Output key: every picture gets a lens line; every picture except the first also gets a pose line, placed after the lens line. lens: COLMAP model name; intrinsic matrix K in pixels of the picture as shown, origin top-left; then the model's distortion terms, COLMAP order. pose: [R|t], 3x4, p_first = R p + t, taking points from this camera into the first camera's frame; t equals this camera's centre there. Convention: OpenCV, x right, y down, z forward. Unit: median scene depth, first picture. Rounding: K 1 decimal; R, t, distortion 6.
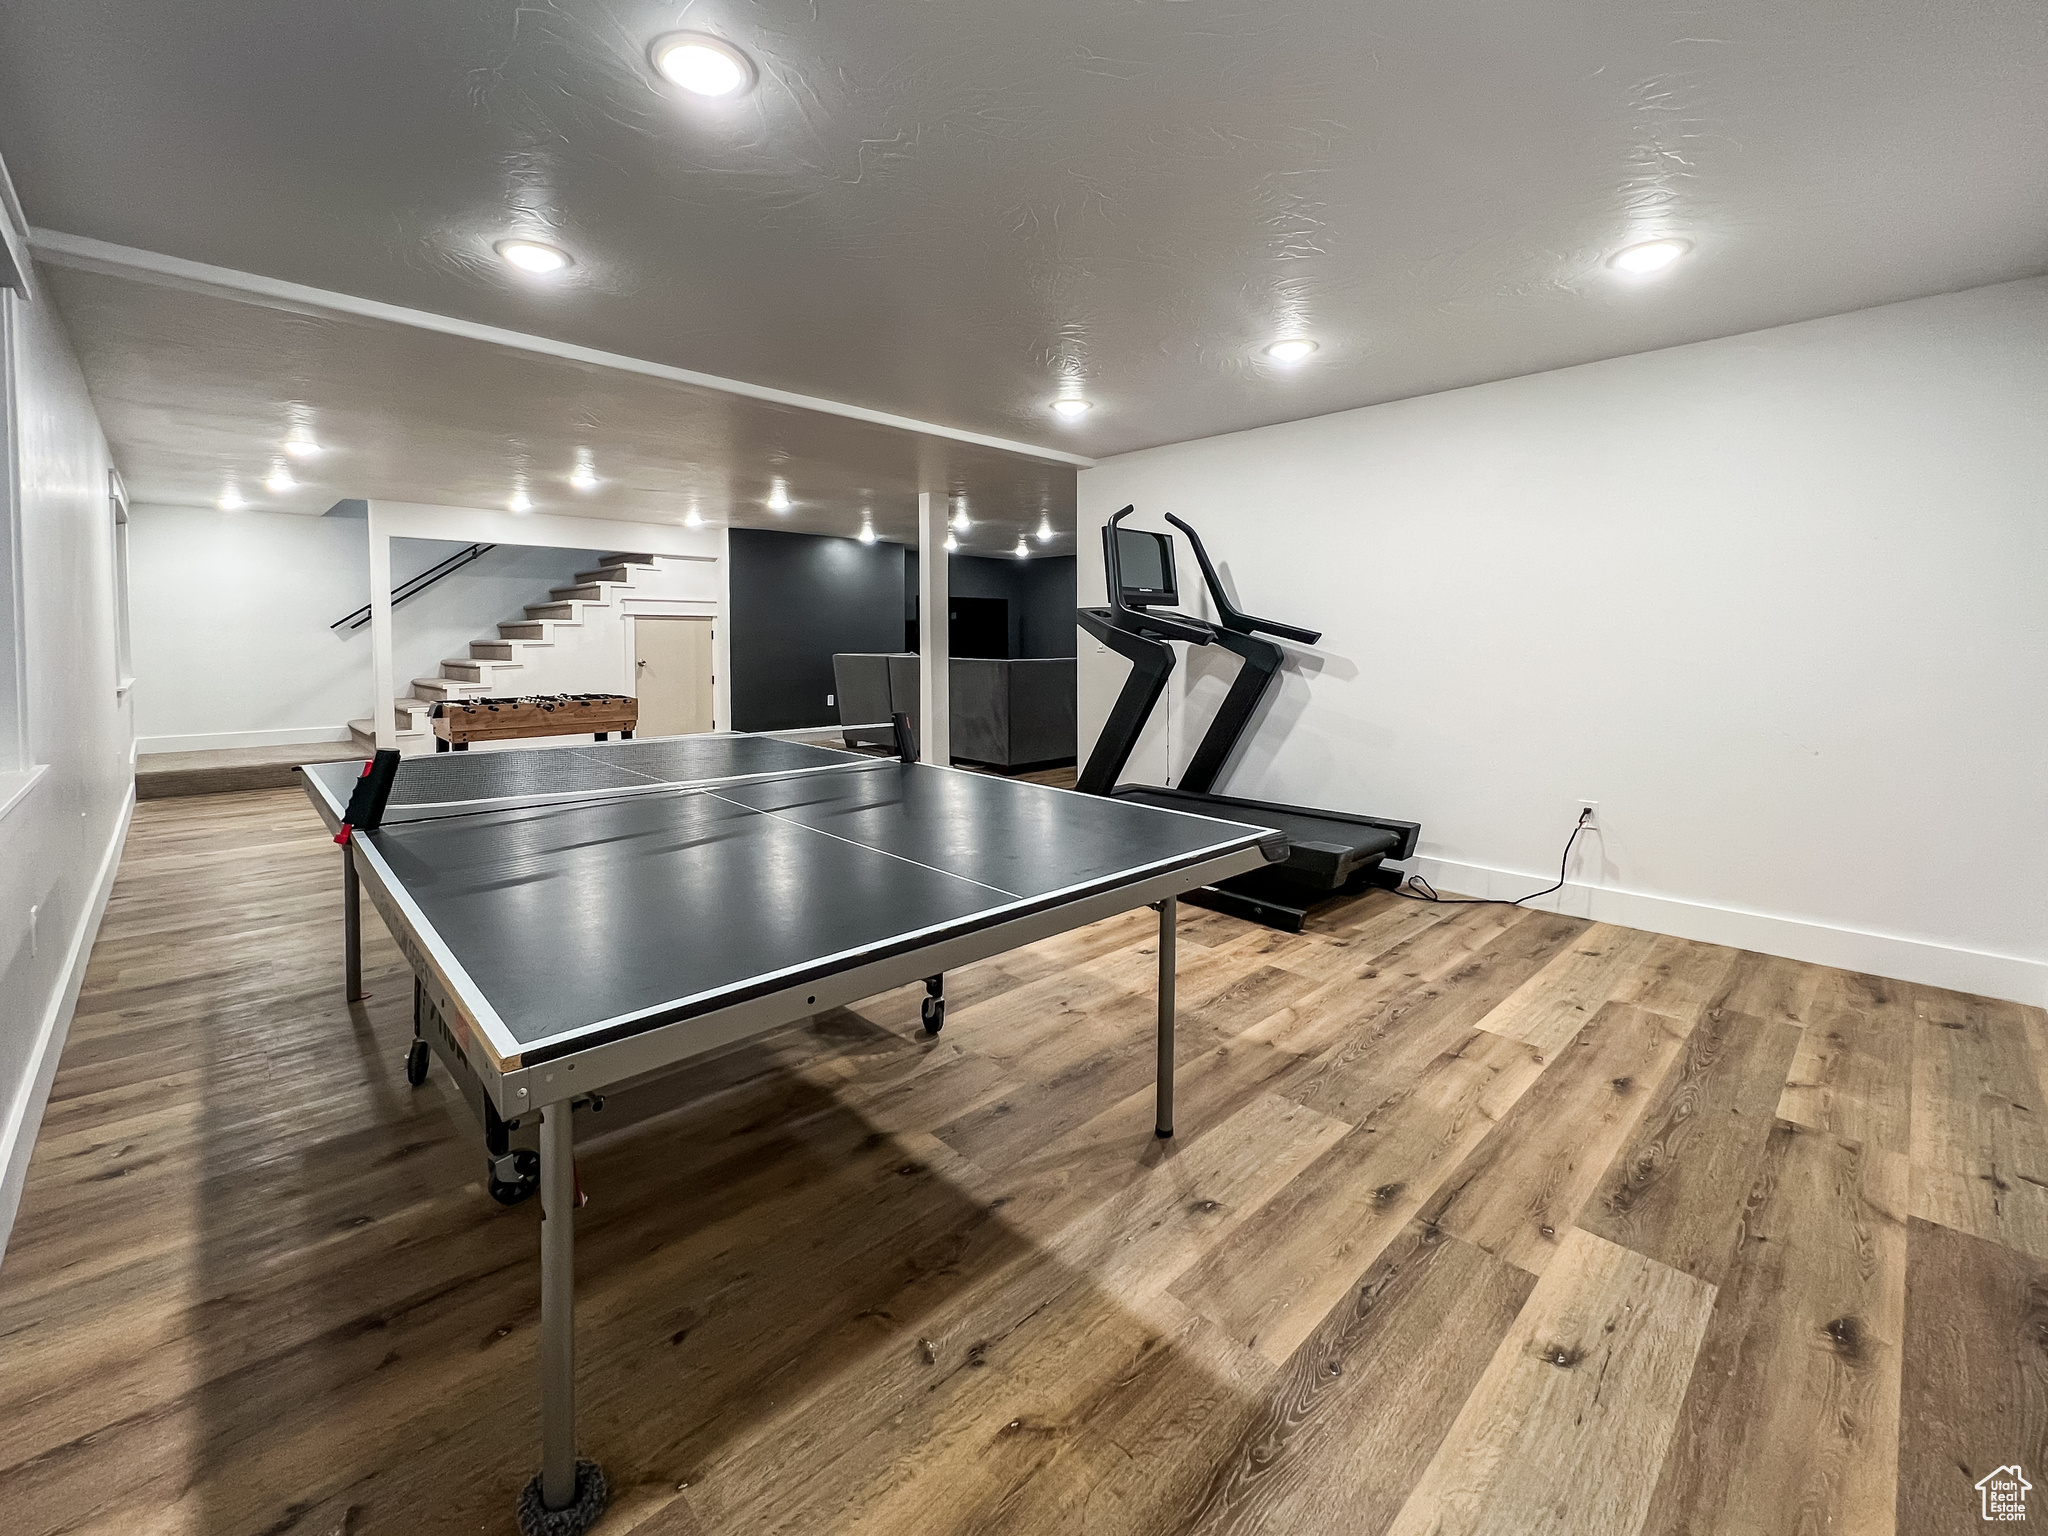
lens RADIAL K [[888.4, 0, 1037.7], [0, 888.4, 661.3], [0, 0, 1]] dist [-0.000658, -0.000013]
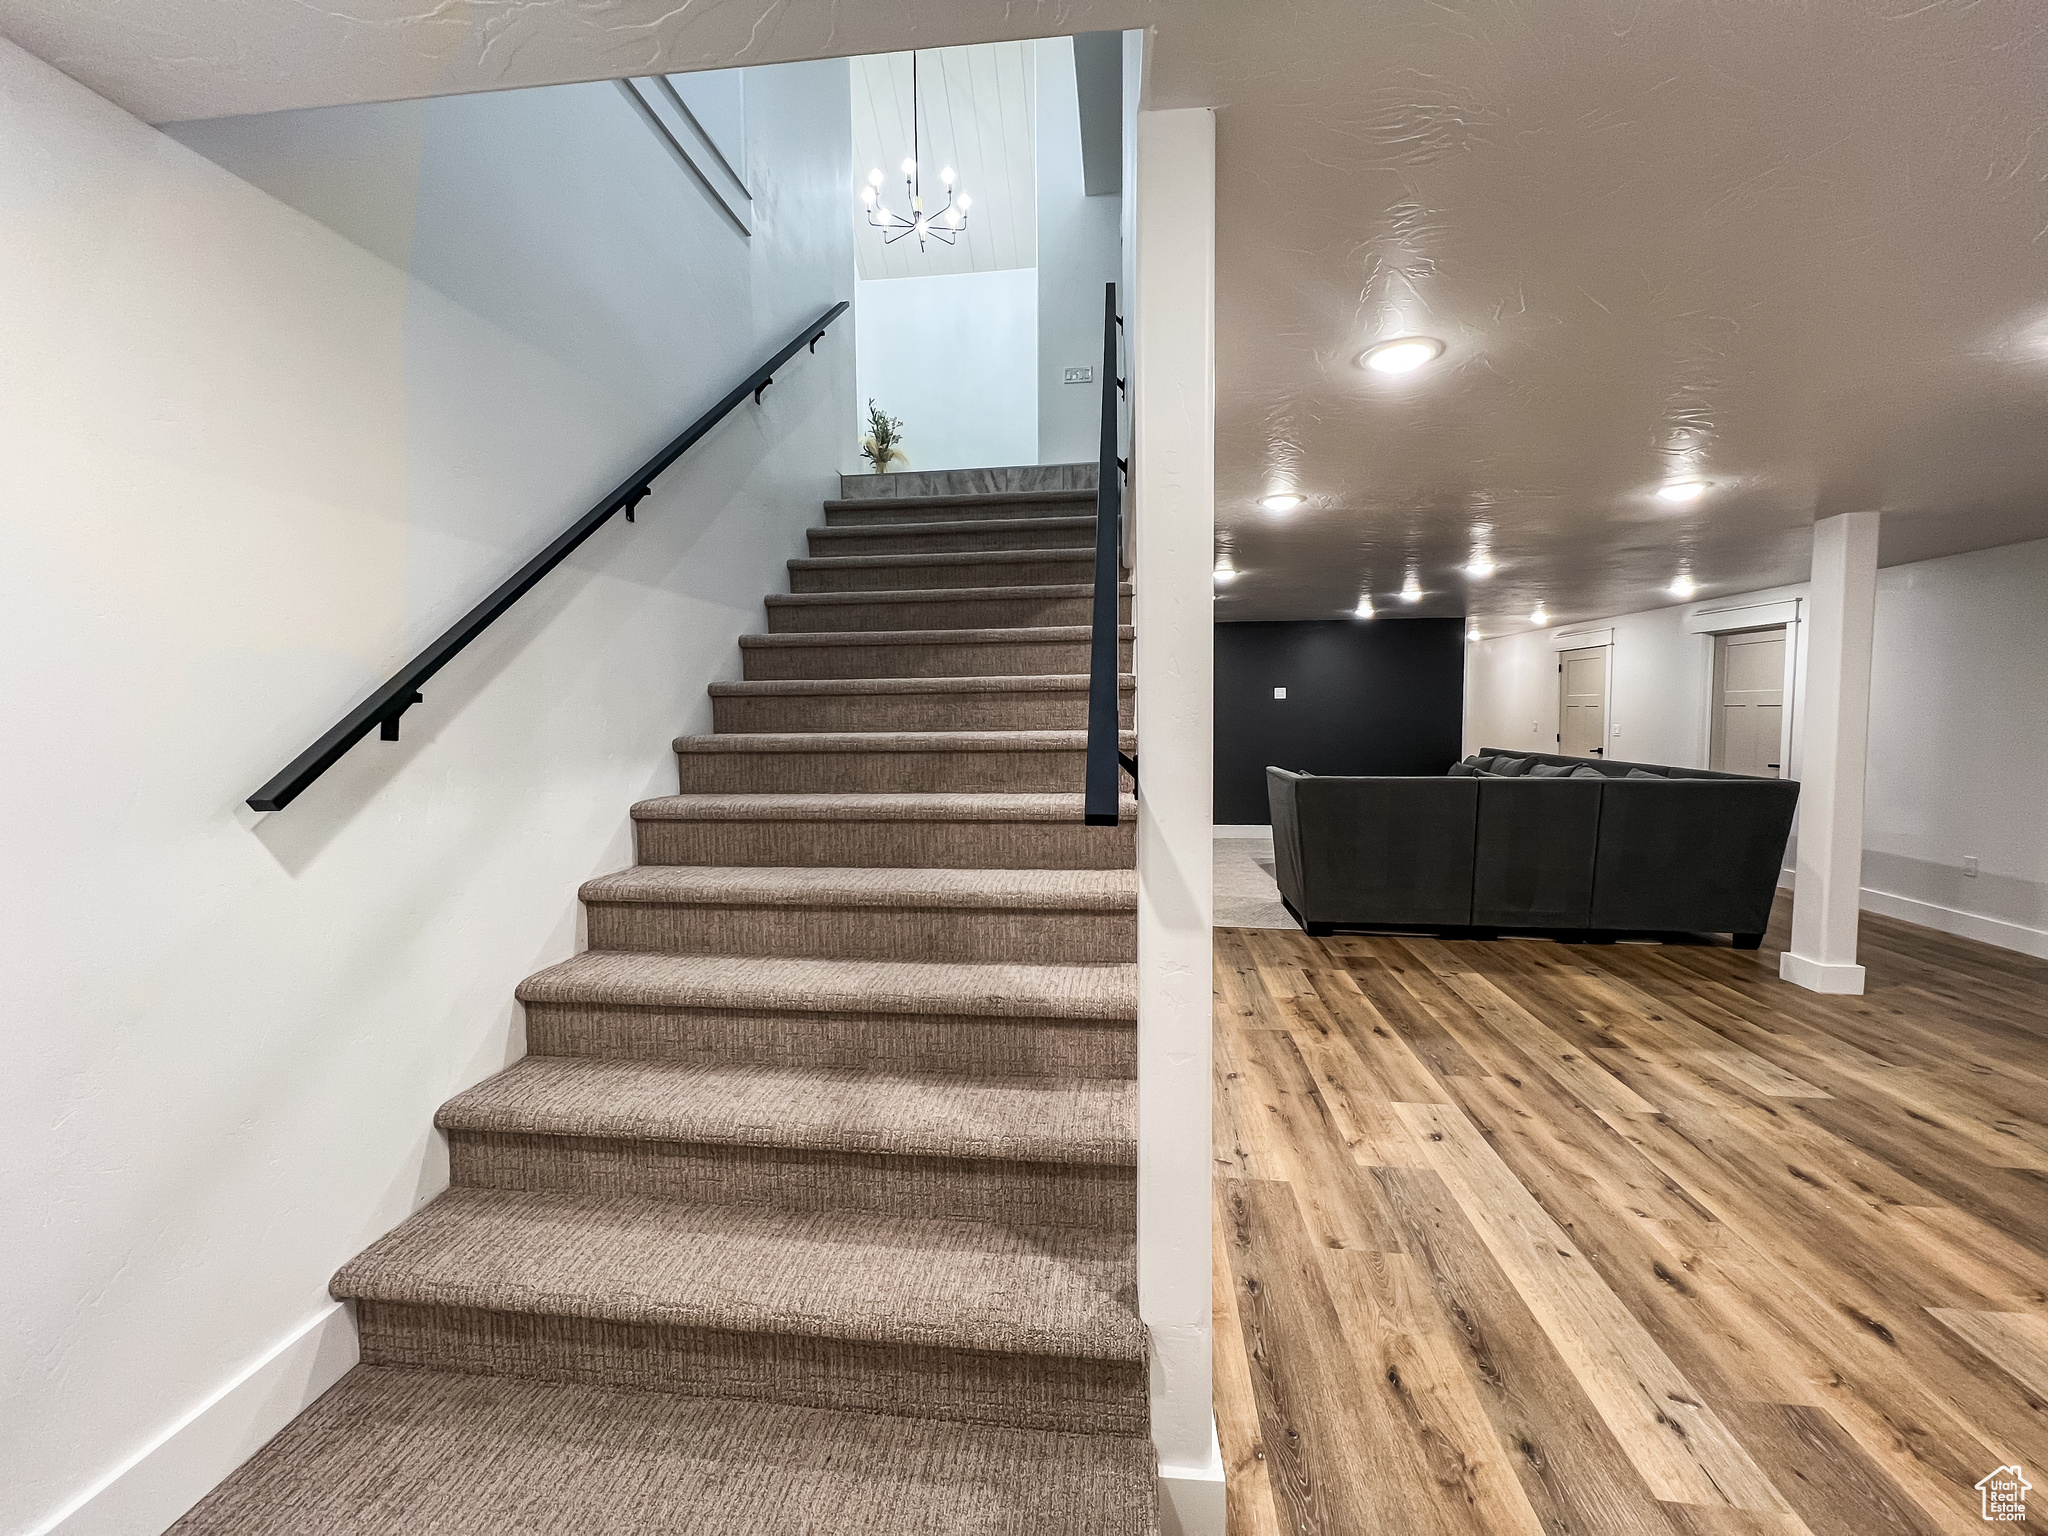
lens RADIAL K [[858.6, 0, 1024.0], [0, 858.6, 768.0], [0, 0, 1]] dist [0.001611, -0.000285]
pose [[0.776057, -0.049901, 0.628685, -1.331620], [0.023378, 0.998456, 0.050392, -0.084377], [-0.630229, -0.024410, 0.776025, 1.308106]]
